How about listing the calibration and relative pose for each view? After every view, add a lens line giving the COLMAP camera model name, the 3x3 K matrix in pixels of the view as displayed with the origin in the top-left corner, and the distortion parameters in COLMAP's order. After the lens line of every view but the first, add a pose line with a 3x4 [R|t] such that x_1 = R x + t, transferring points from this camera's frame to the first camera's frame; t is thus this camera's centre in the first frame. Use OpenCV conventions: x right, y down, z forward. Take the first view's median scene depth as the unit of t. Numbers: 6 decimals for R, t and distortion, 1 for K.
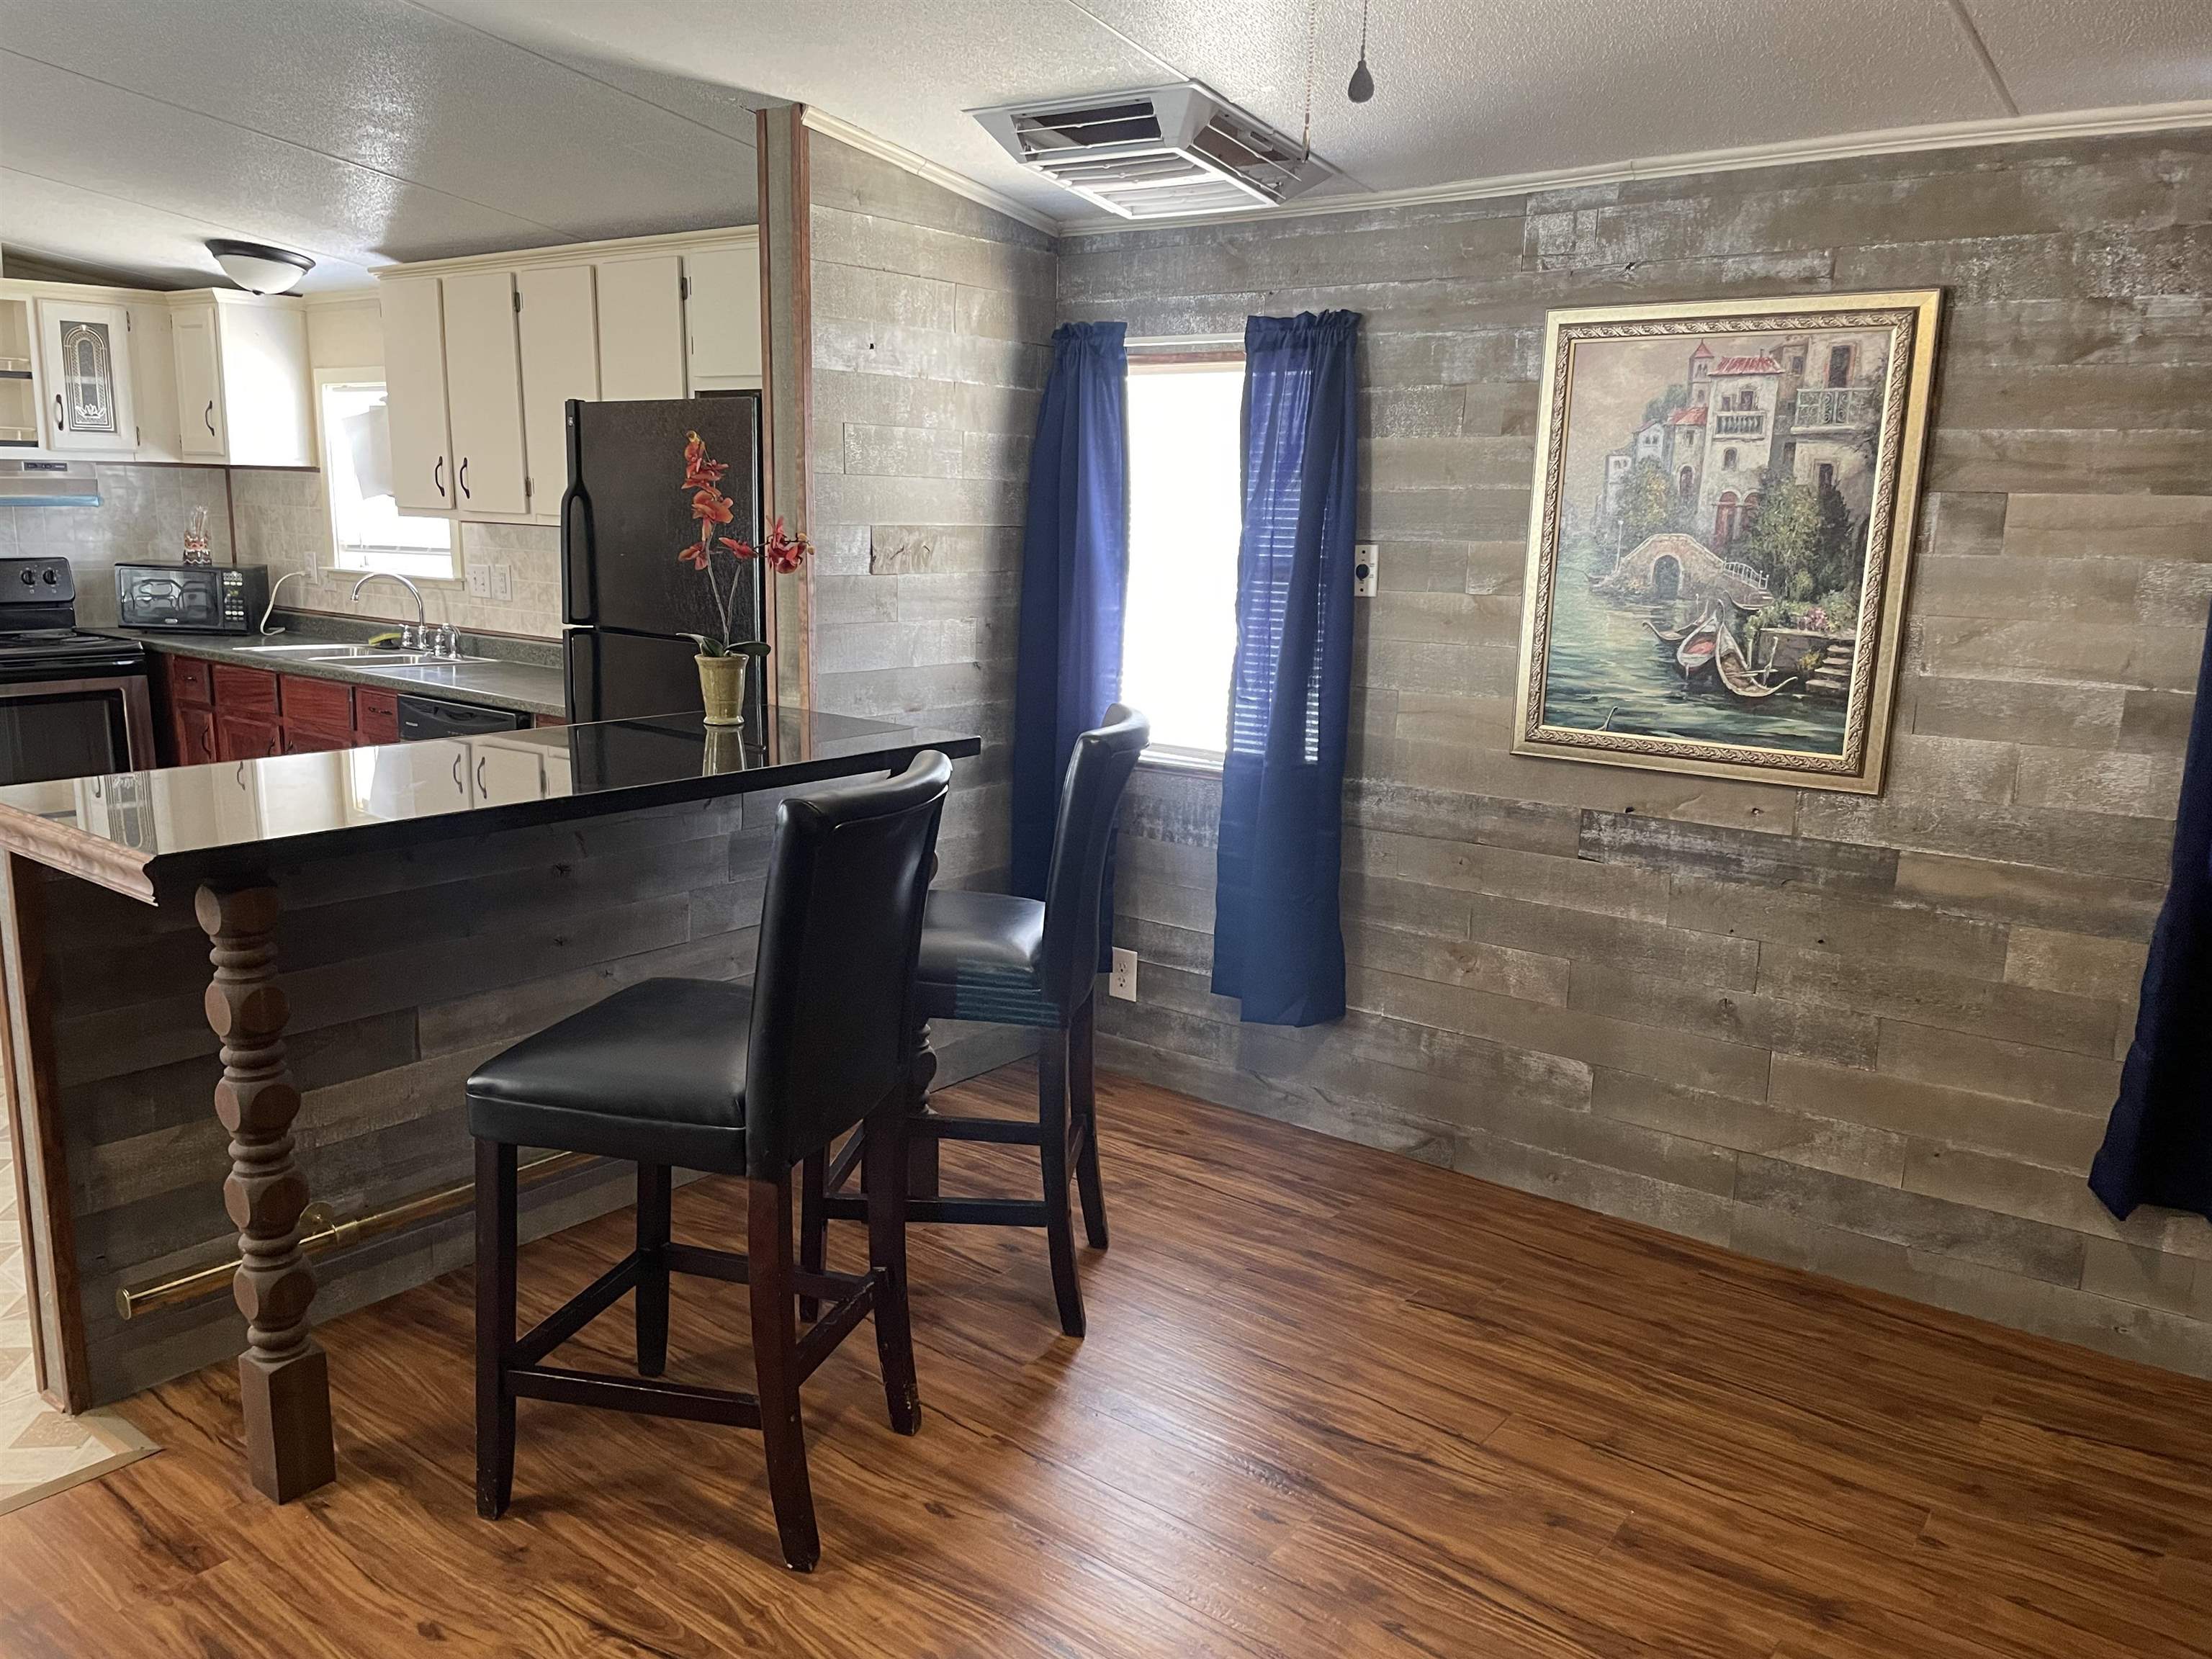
lens RADIAL K [[1675.7, 0, 1098.3], [0, 1675.7, 850.2], [0, 0, 1]] dist [0.094529, -0.128777]
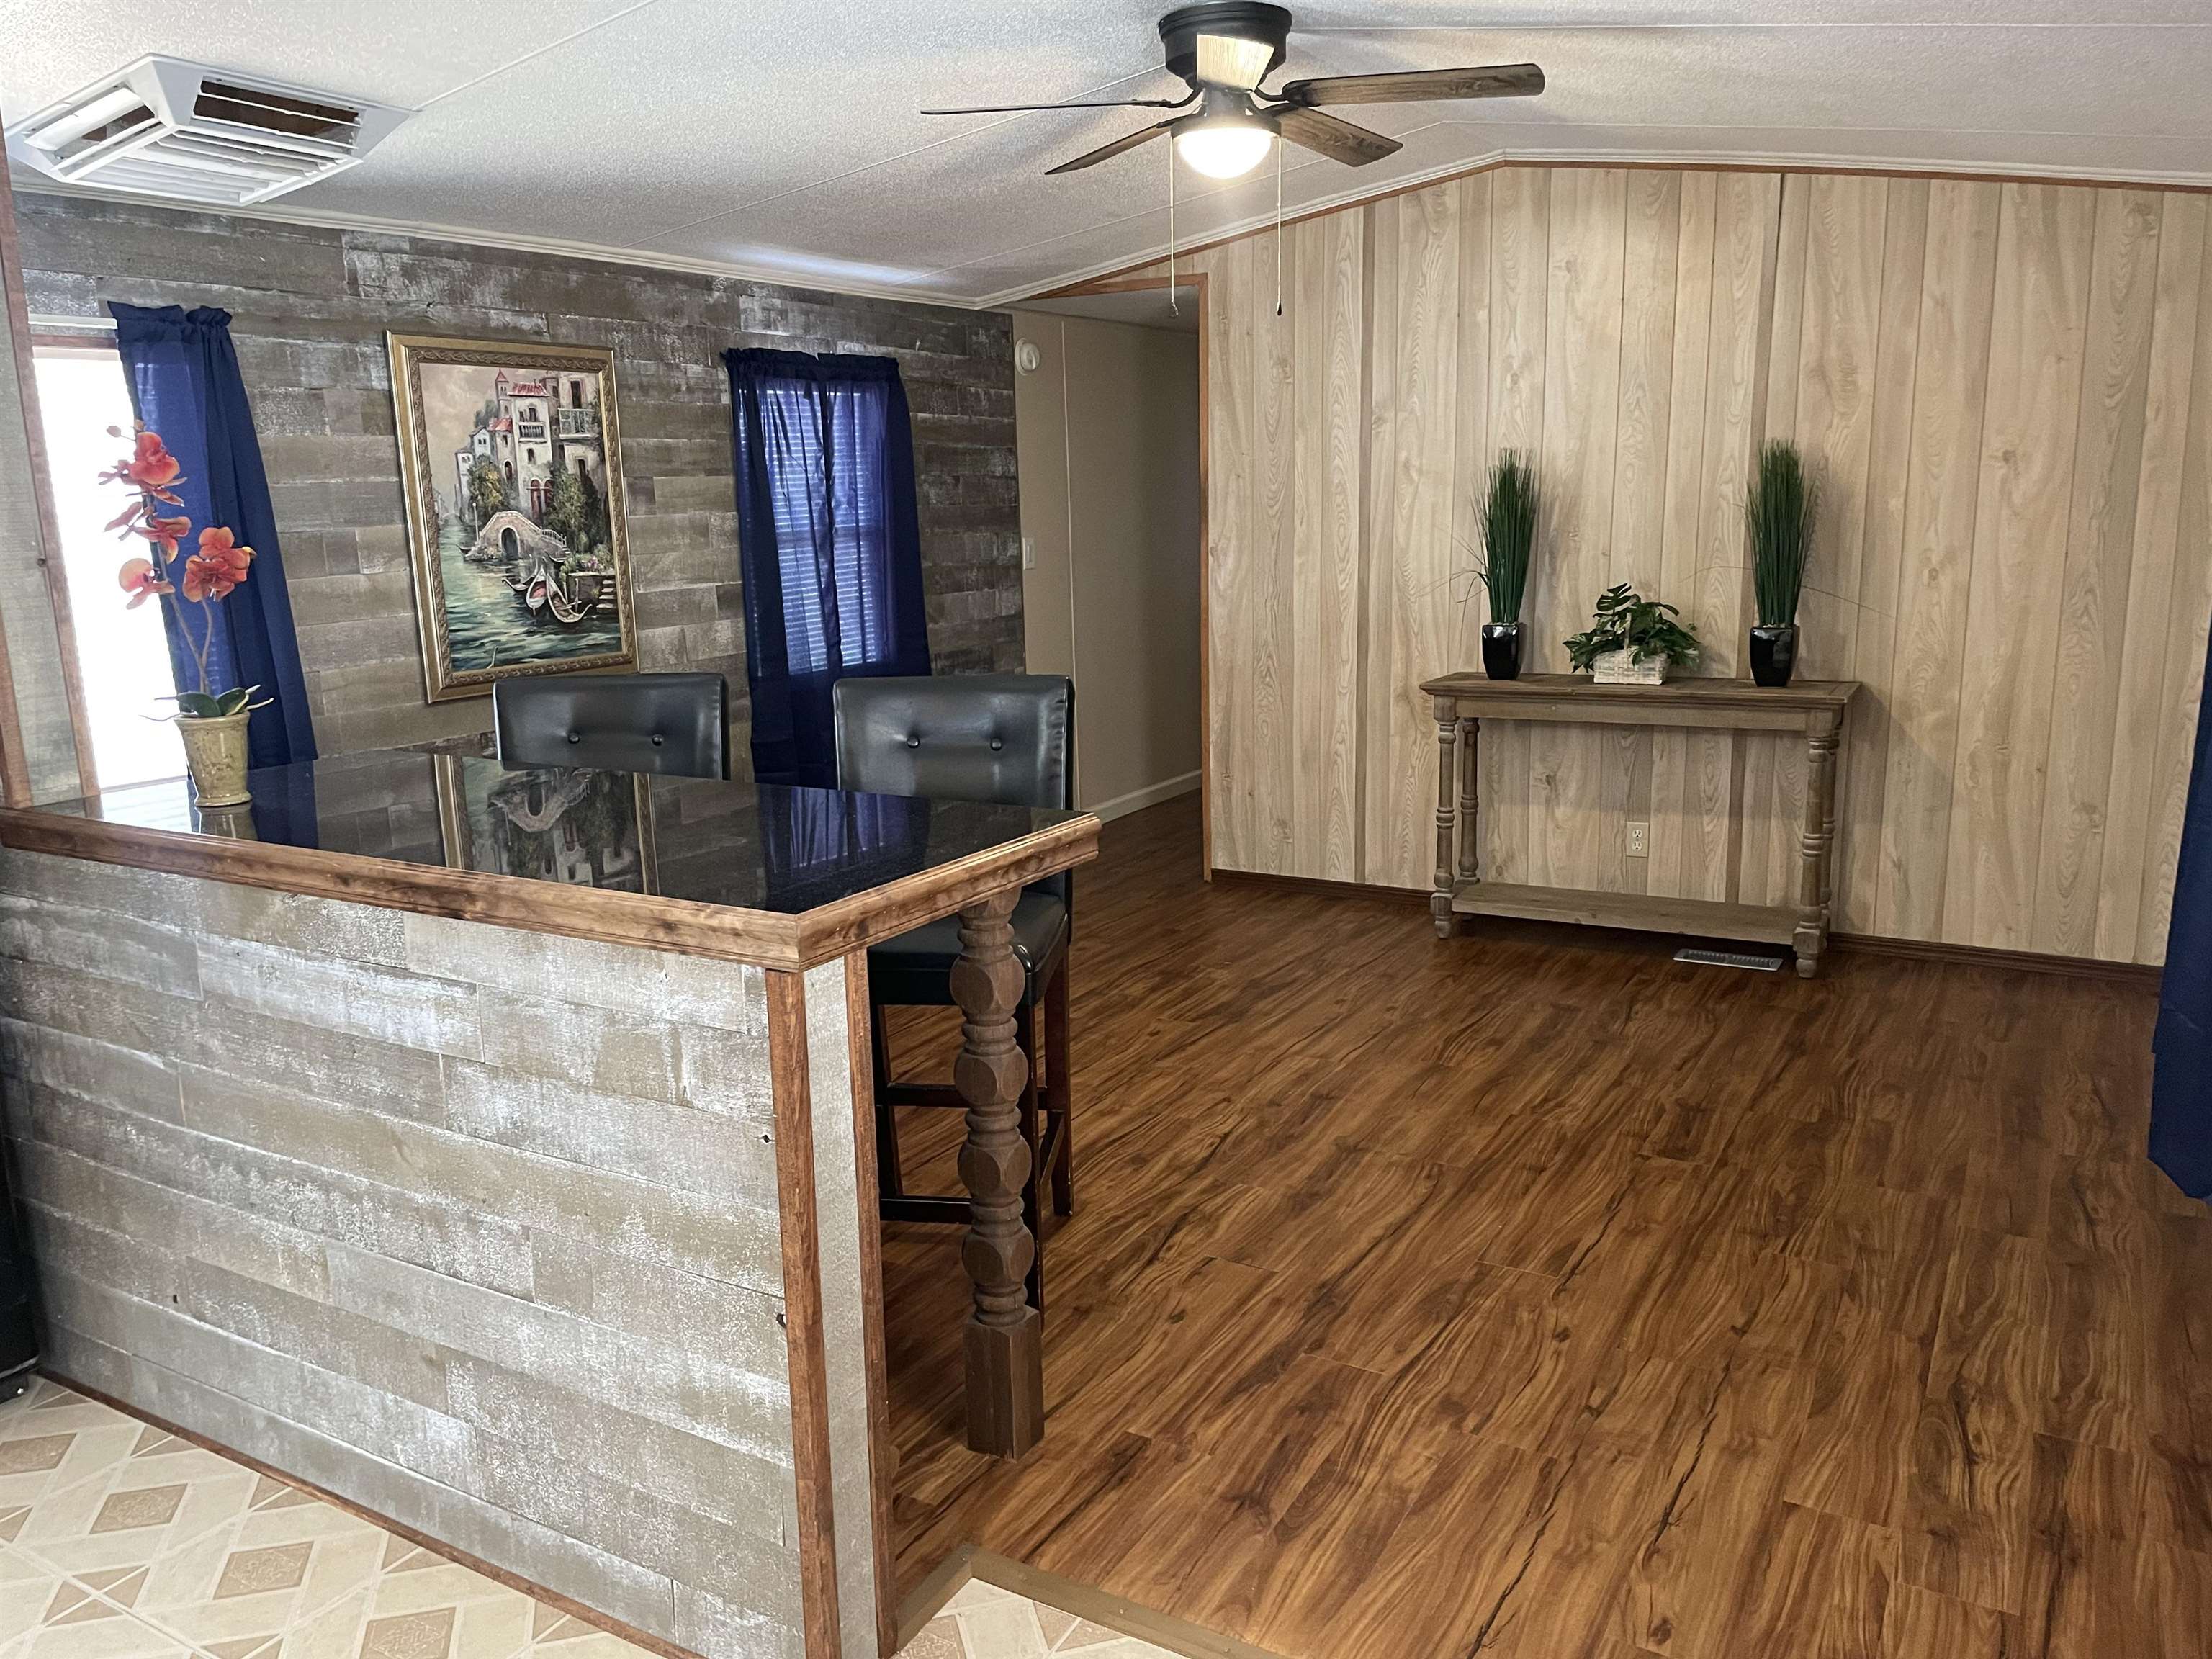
lens RADIAL K [[1676.1, 0, 1112.8], [0, 1676.1, 824.8], [0, 0, 1]] dist [0.101939, -0.129246]
pose [[-0.143745, -0.216180, 0.965714, -1.071625], [0.228273, 0.942289, 0.244914, -0.171346], [-0.962927, 0.255652, -0.086102, 0.711462]]
